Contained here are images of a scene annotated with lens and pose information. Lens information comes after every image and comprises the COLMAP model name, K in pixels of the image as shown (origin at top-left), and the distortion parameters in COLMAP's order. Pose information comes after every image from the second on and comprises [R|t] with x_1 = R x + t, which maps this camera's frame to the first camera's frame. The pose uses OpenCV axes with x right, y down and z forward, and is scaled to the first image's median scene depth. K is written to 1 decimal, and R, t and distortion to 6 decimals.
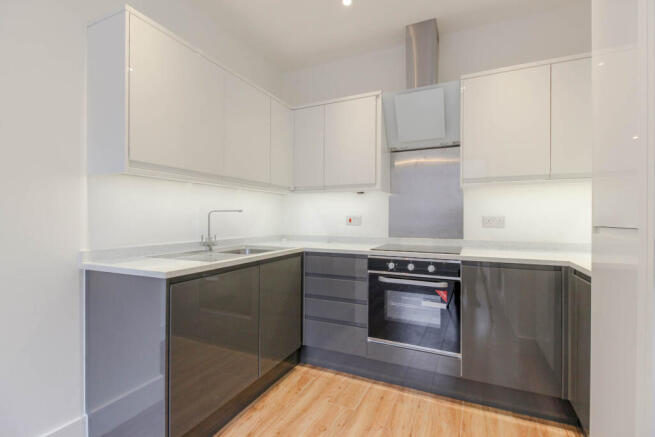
lens RADIAL K [[310.7, 0, 328.2], [0, 310.7, 222.3], [0, 0, 1]] dist [-0.018210, -0.002157]
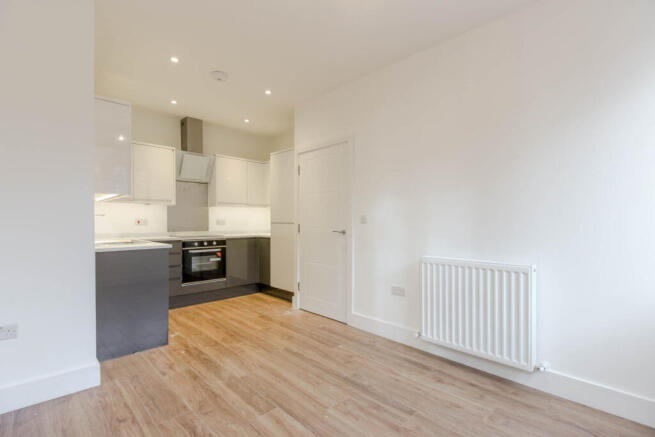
lens RADIAL K [[310.7, 0, 327.7], [0, 310.7, 220.2], [0, 0, 1]] dist [-0.018210, -0.002157]
pose [[0.370791, 0.000713, 0.928716, -1.345084], [0.012280, 0.999909, -0.005670, 0.005863], [-0.928635, 0.013507, 0.370748, -0.548176]]
